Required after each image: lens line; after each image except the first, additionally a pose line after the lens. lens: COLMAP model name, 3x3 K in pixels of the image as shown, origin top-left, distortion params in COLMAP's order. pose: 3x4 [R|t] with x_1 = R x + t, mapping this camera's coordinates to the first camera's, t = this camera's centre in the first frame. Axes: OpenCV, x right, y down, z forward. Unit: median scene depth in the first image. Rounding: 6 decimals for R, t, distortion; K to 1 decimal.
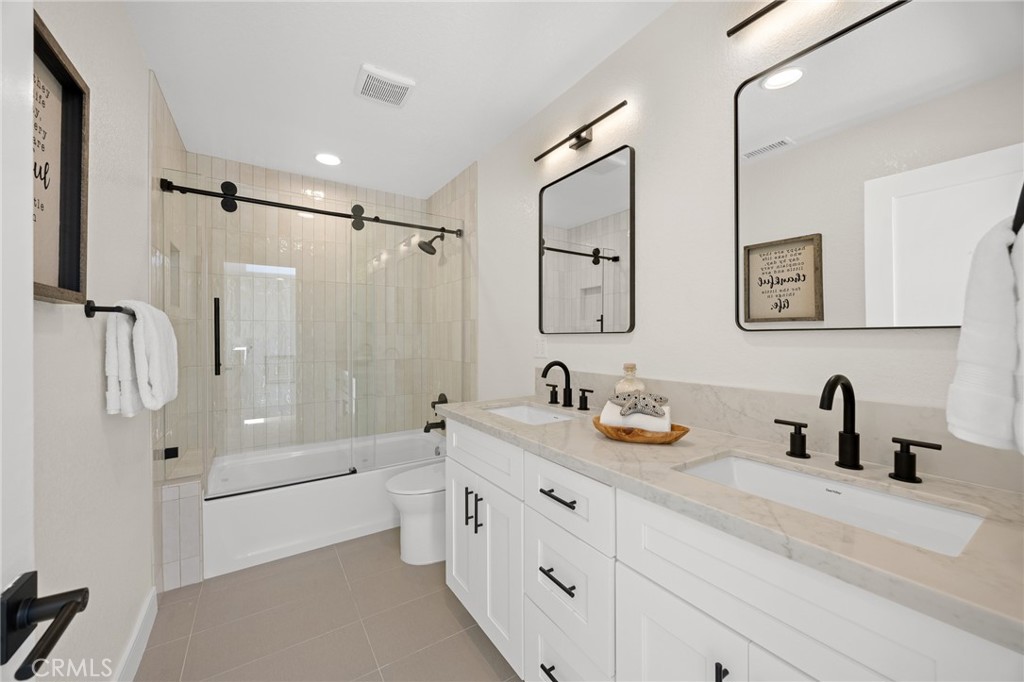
lens RADIAL K [[390.7, 0, 515.5], [0, 390.7, 337.8], [0, 0, 1]] dist [0.004119, 0.000438]
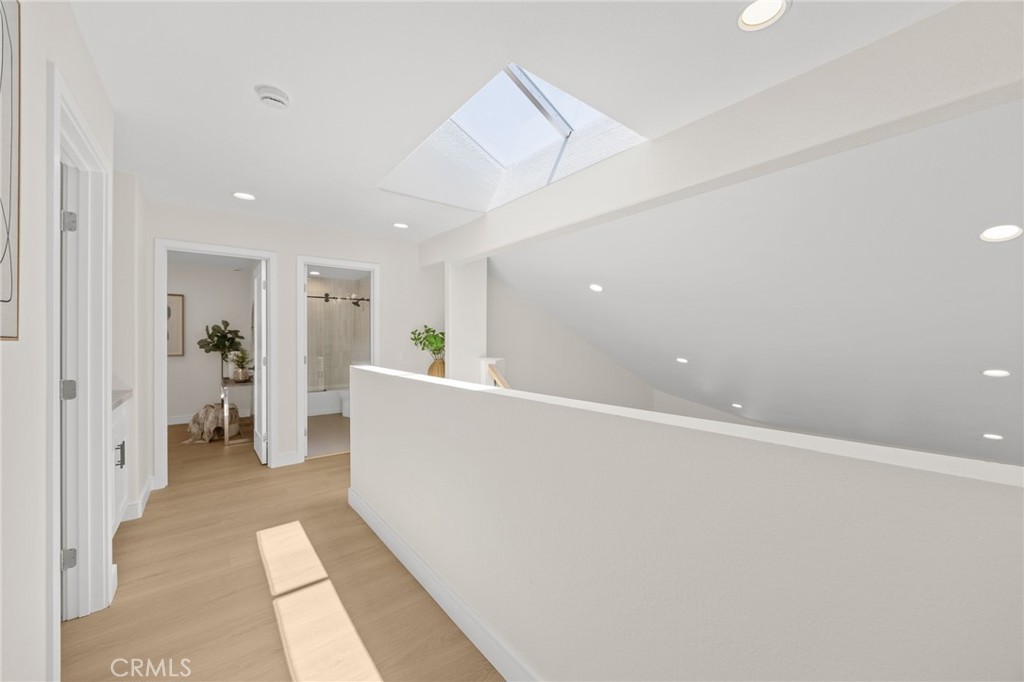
lens RADIAL K [[390.7, 0, 511.0], [0, 390.7, 339.7], [0, 0, 1]] dist [0.004119, 0.000438]
pose [[0.997284, -0.002459, 0.073614, 0.526649], [0.003399, 0.999914, -0.012636, 0.020261], [-0.073577, 0.012852, 0.997207, -1.411233]]
